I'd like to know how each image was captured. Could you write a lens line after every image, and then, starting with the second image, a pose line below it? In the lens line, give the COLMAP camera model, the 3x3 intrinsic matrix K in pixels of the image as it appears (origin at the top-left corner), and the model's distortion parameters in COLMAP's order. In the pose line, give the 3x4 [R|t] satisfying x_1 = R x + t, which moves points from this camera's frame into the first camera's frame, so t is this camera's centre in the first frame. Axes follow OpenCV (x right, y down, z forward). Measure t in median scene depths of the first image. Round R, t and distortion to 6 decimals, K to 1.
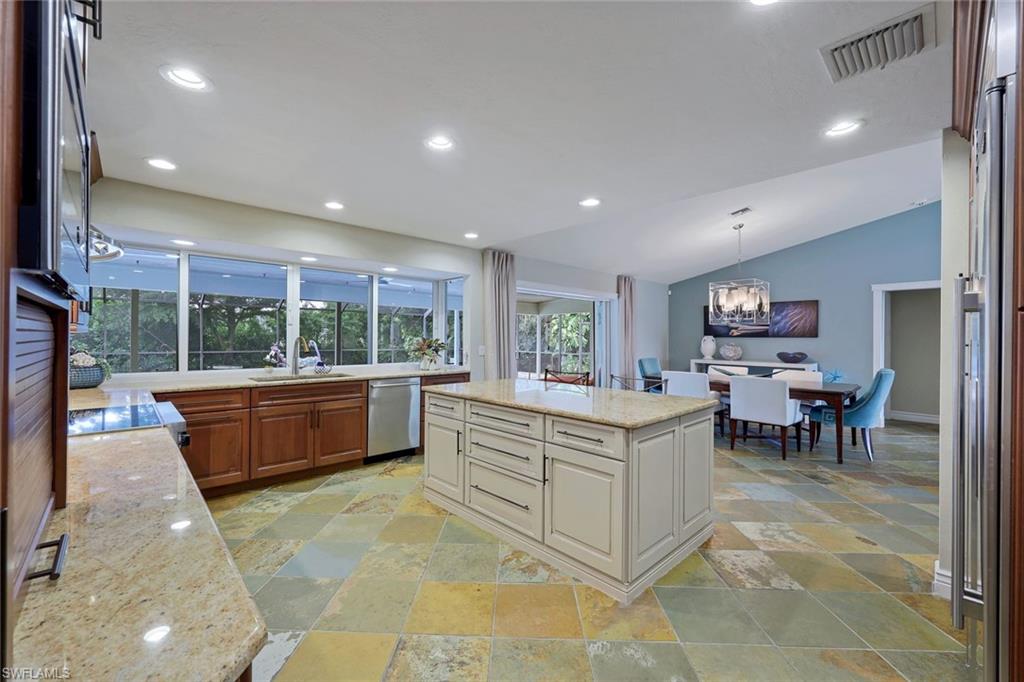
lens RADIAL K [[416.0, 0, 506.1], [0, 416.0, 339.2], [0, 0, 1]] dist [-0.001901, 0.001251]
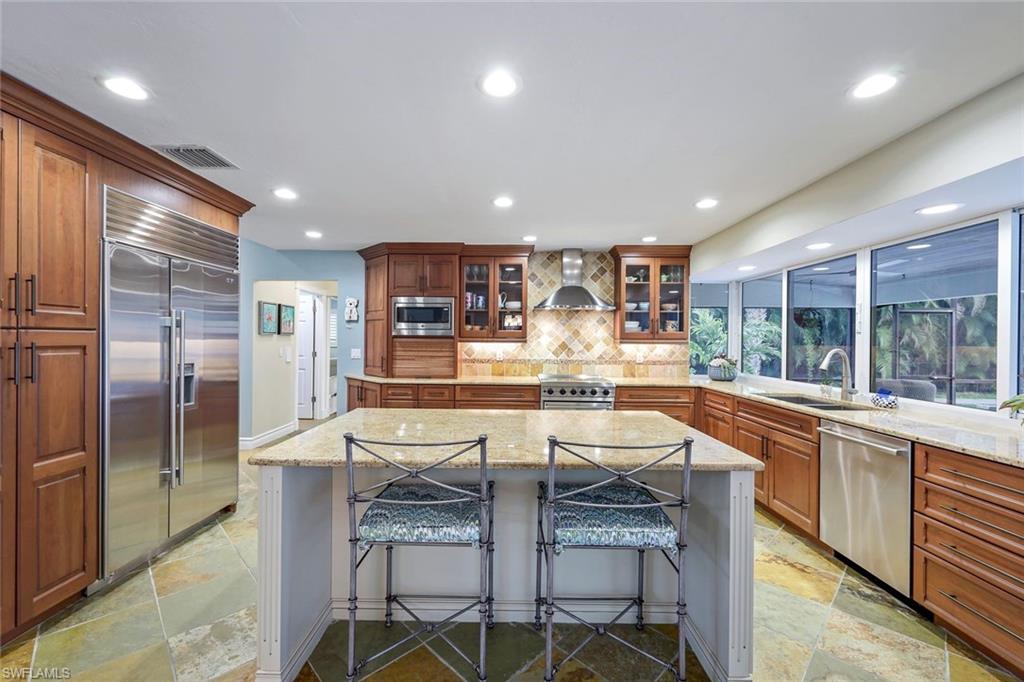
lens RADIAL K [[416.0, 0, 510.5], [0, 416.0, 340.5], [0, 0, 1]] dist [-0.001901, 0.001251]
pose [[-0.688454, -0.012957, -0.725164, 0.445429], [-0.017642, 0.999844, -0.001115, -0.009756], [0.725065, 0.012026, -0.688575, 1.081930]]
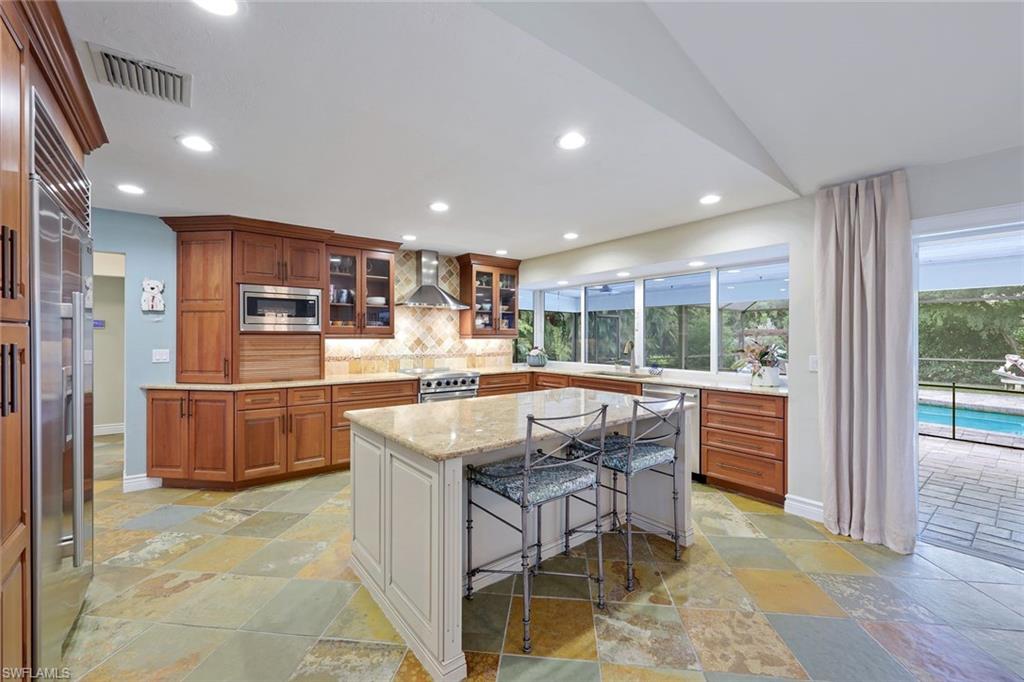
lens RADIAL K [[416.0, 0, 509.0], [0, 416.0, 338.2], [0, 0, 1]] dist [-0.001901, 0.001251]
pose [[-0.086350, -0.005997, -0.996247, 0.701049], [-0.006842, 0.999962, -0.005426, -0.003329], [0.996241, 0.006348, -0.086388, 0.755150]]
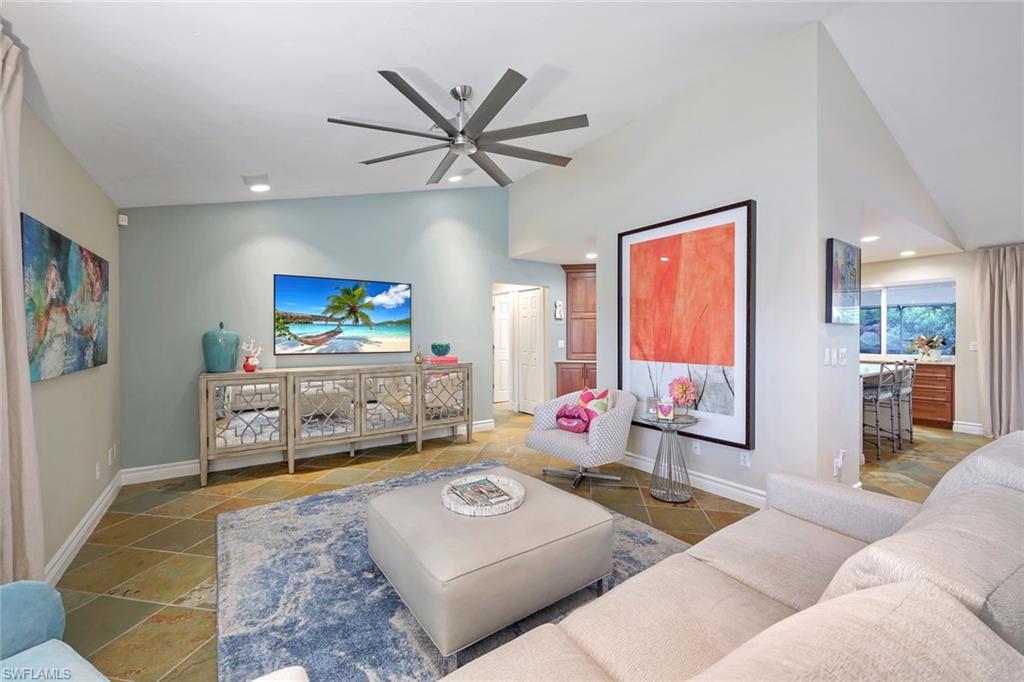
lens RADIAL K [[416.0, 0, 509.0], [0, 416.0, 337.4], [0, 0, 1]] dist [-0.001901, 0.001251]
pose [[-0.152720, -0.002354, -0.988267, 1.426917], [-0.002053, 0.999996, -0.002065, 0.012848], [0.988267, 0.001714, -0.152724, -0.005347]]
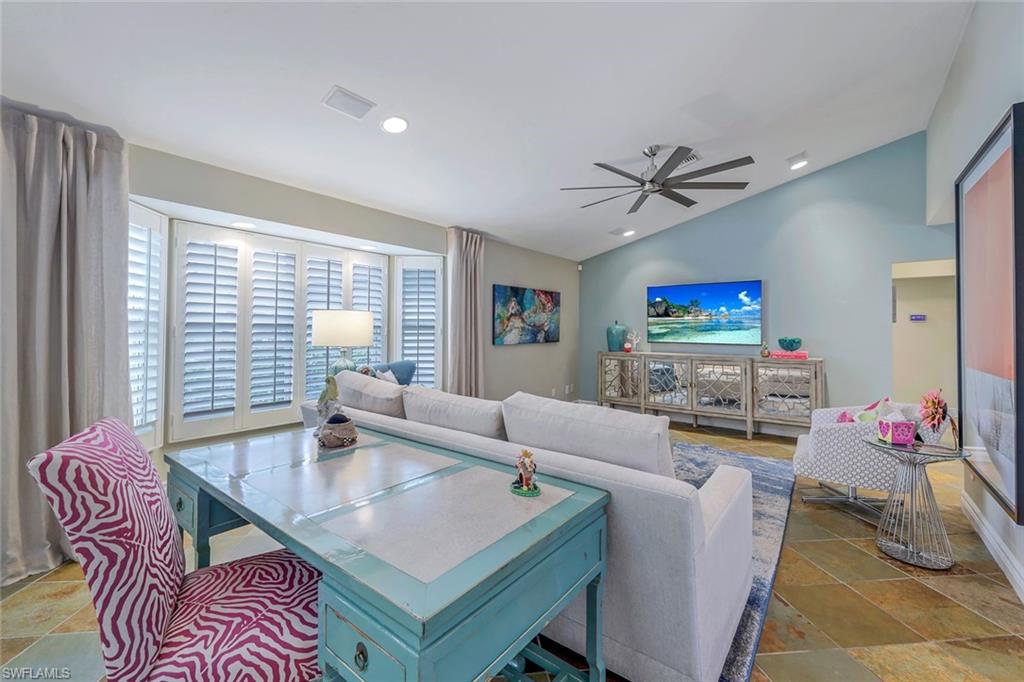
lens RADIAL K [[416.0, 0, 504.6], [0, 416.0, 318.1], [0, 0, 1]] dist [-0.001901, 0.001251]
pose [[-0.990623, -0.018438, -0.135372, 1.214521], [-0.015222, 0.999578, -0.024756, 0.013274], [0.135771, -0.022463, -0.990486, 0.647442]]
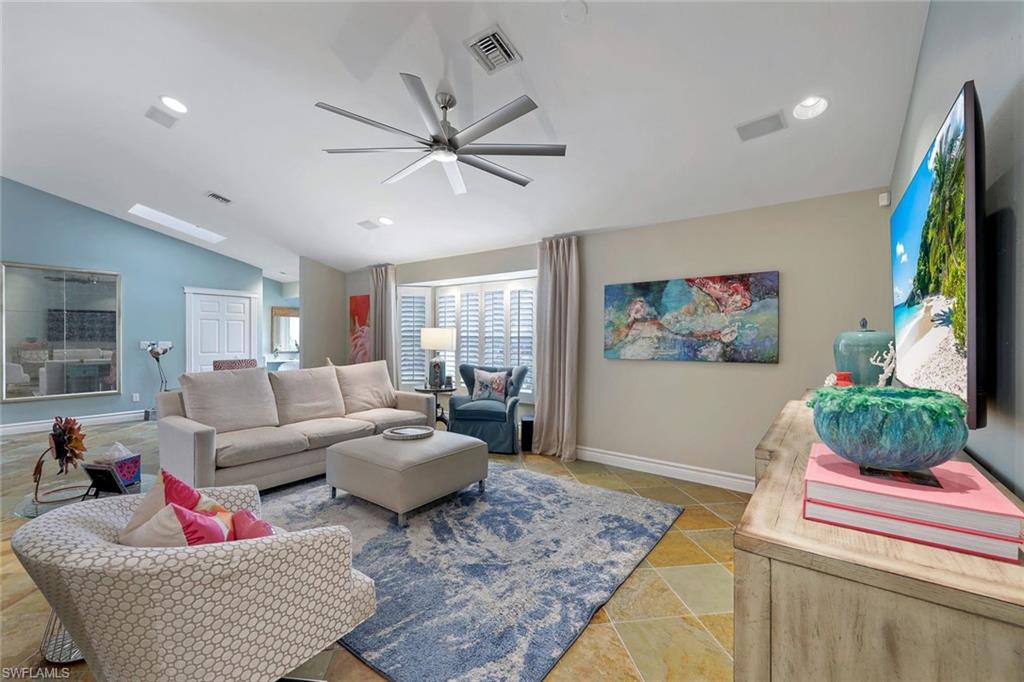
lens RADIAL K [[416.0, 0, 508.4], [0, 416.0, 337.4], [0, 0, 1]] dist [-0.001901, 0.001251]
pose [[-0.163796, -0.012230, 0.986418, 0.110048], [-0.000967, 0.999925, 0.012237, -0.001309], [-0.986494, 0.001050, -0.163795, -0.169468]]
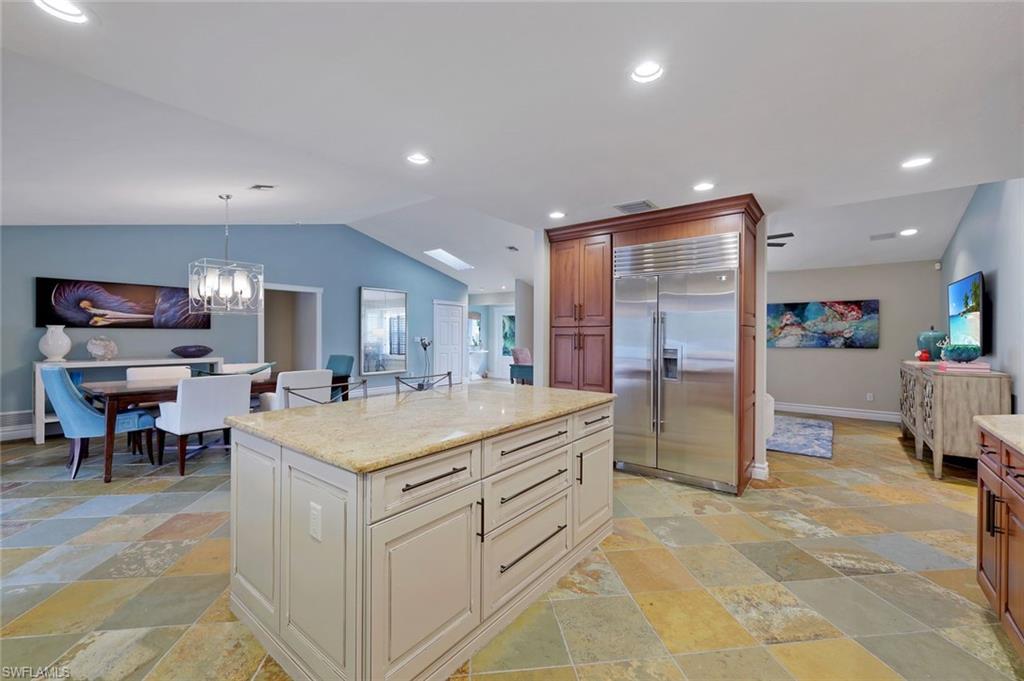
lens RADIAL K [[416.0, 0, 509.0], [0, 416.0, 334.1], [0, 0, 1]] dist [-0.001901, 0.001251]
pose [[-0.152079, -0.009692, 0.988321, -0.478624], [-0.002474, 0.999953, 0.009425, -0.004971], [-0.988365, -0.001012, -0.152096, 0.748850]]
